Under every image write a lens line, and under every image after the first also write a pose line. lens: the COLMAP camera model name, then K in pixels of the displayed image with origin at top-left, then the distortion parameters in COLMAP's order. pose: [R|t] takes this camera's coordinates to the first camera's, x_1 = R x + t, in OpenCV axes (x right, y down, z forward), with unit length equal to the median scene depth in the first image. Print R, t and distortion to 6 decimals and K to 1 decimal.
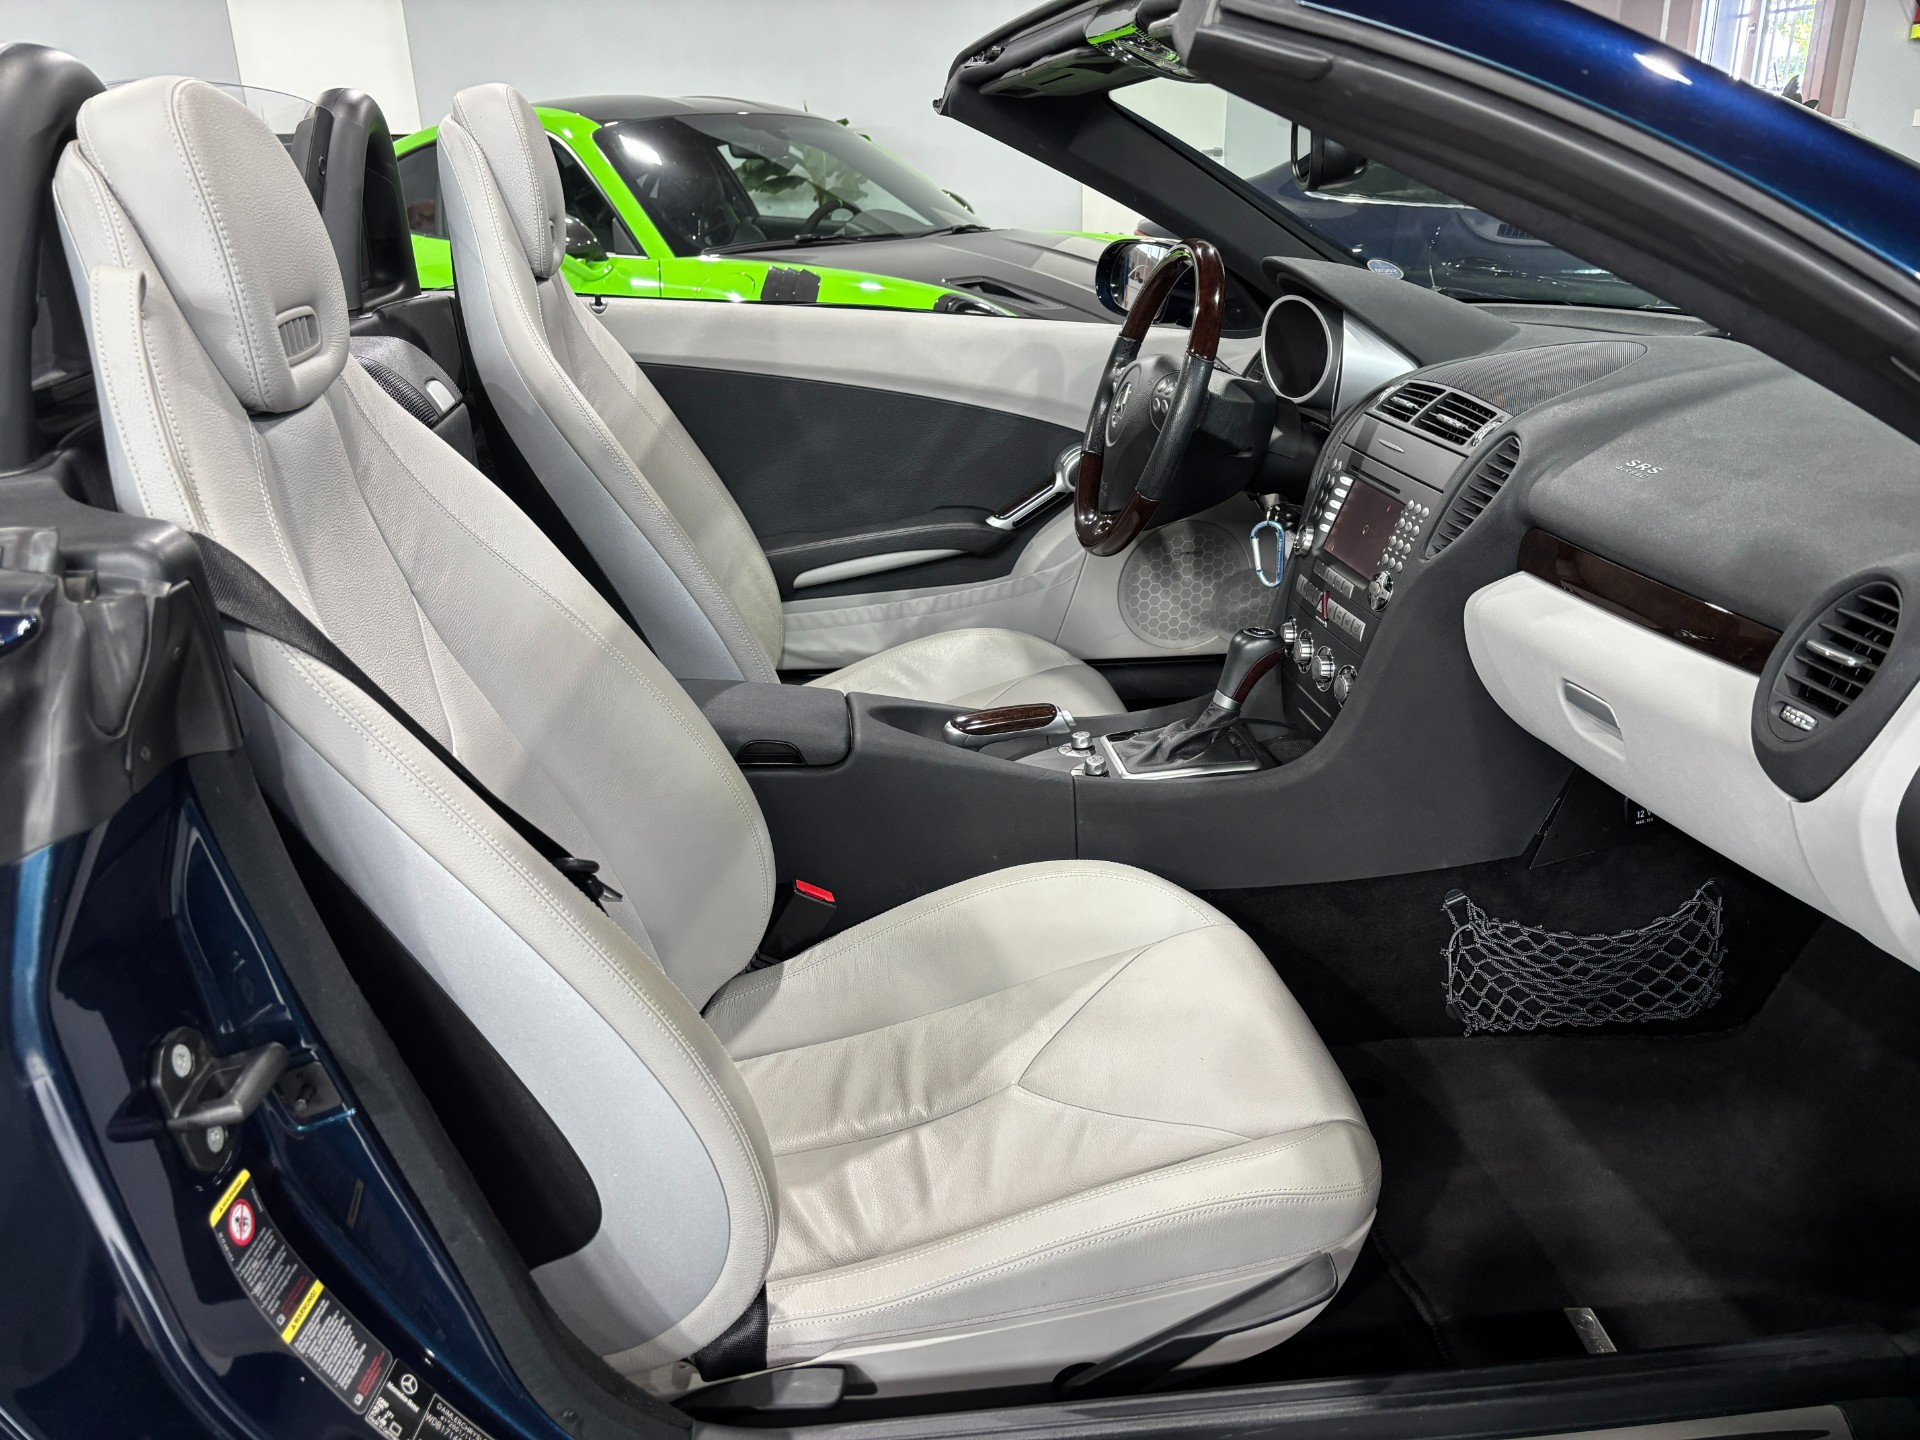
lens RADIAL K [[1463.8, 0, 964.6], [0, 1463.8, 722.3], [0, 0, 1]] dist [0.049097, -0.061810]
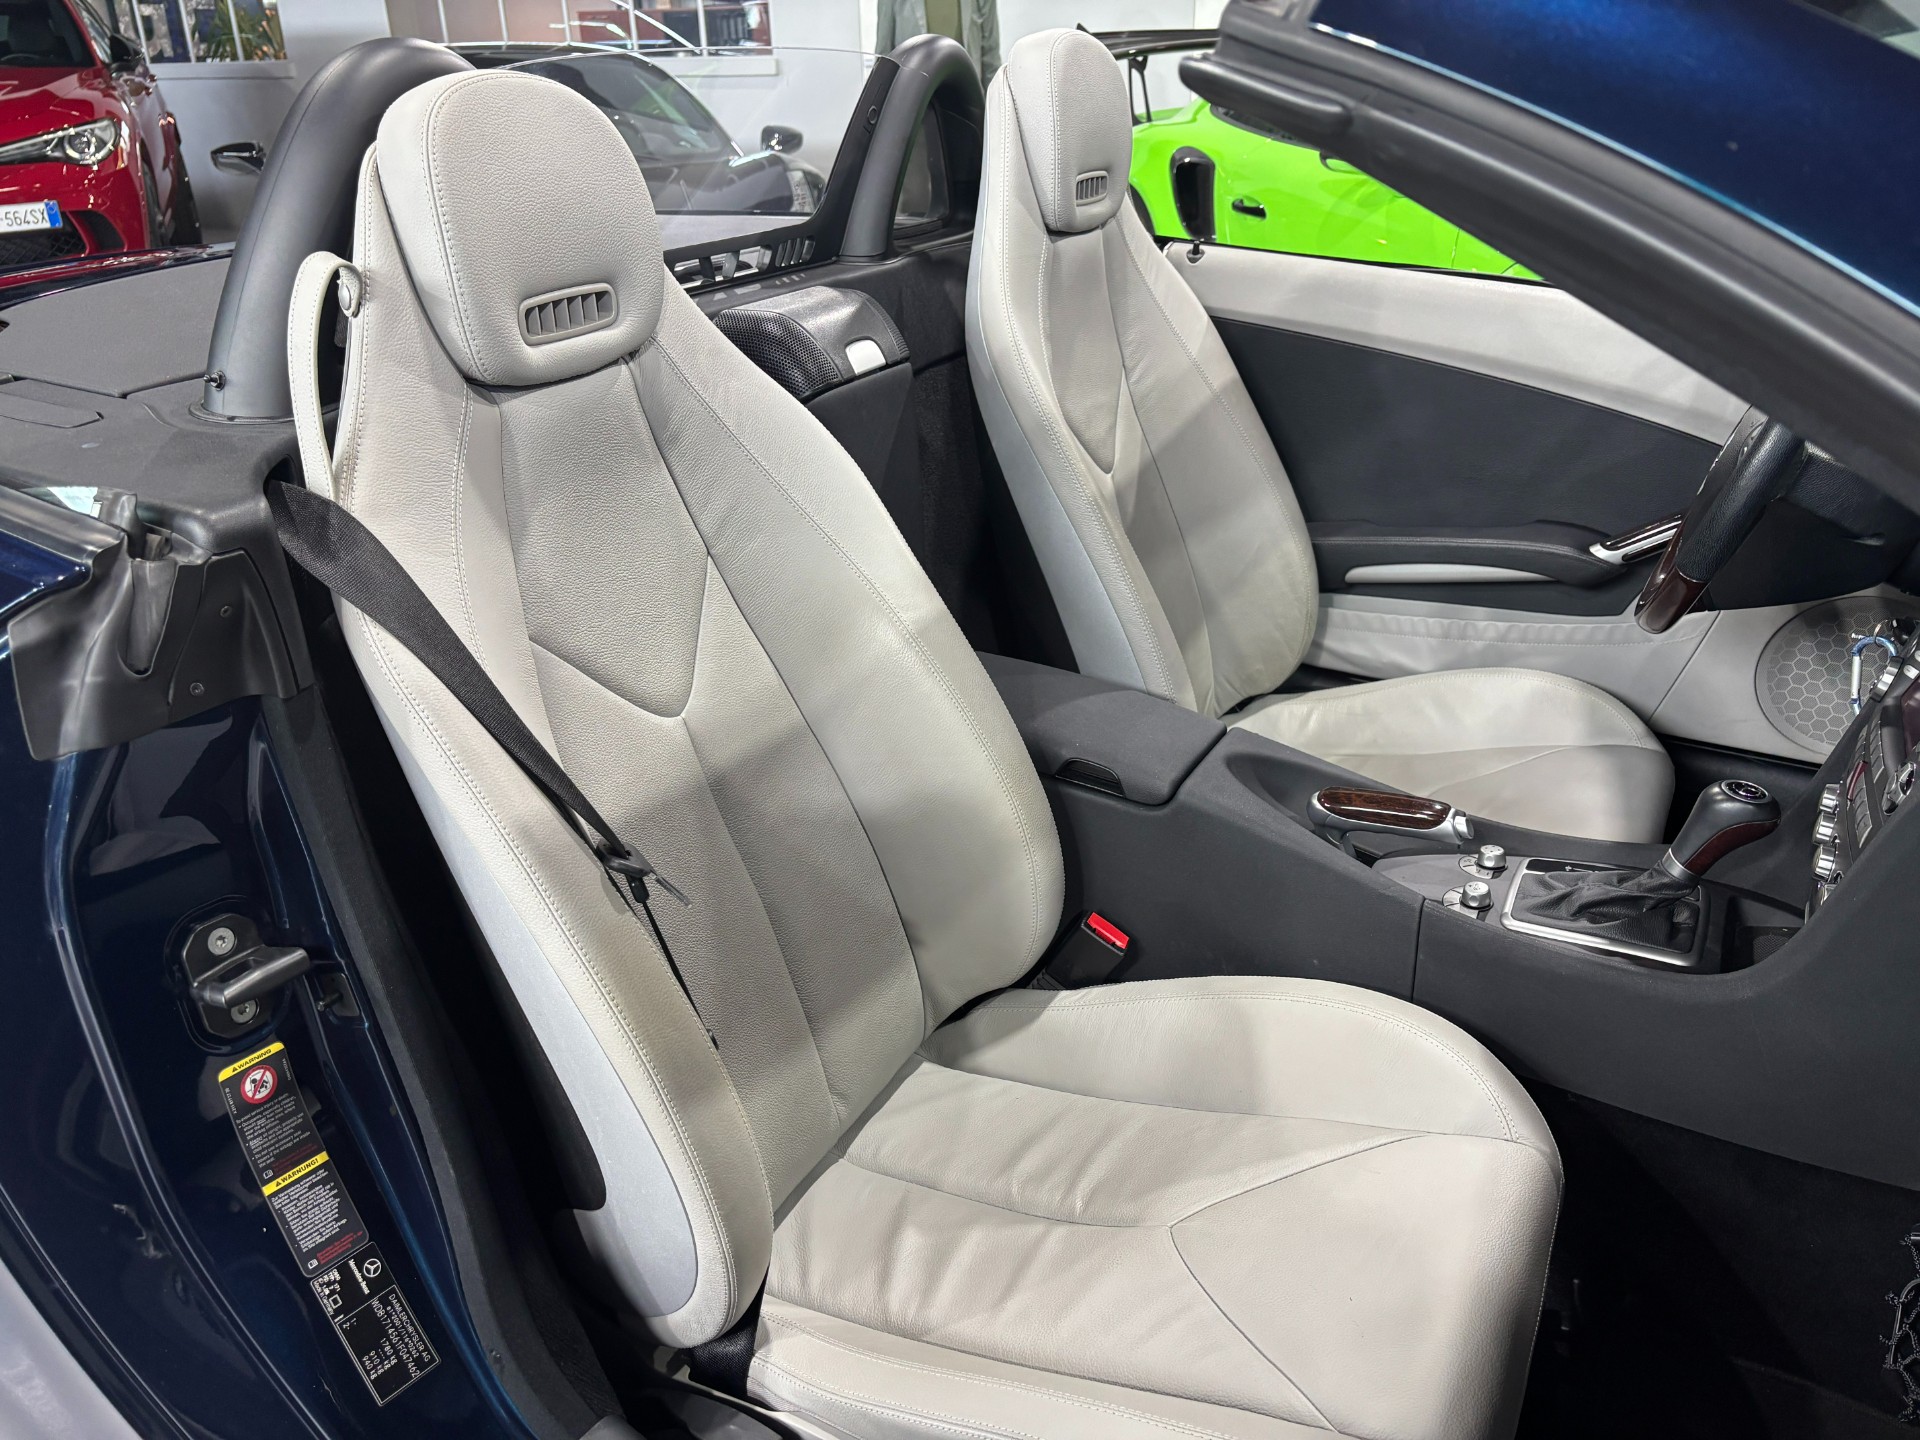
lens RADIAL K [[1463.8, 0, 971.0], [0, 1463.8, 721.5], [0, 0, 1]] dist [0.049097, -0.061810]
pose [[0.812455, 0.250406, -0.526510, 0.281615], [-0.210891, 0.968140, 0.135019, -0.119622], [0.543545, 0.001339, 0.839379, 0.171600]]
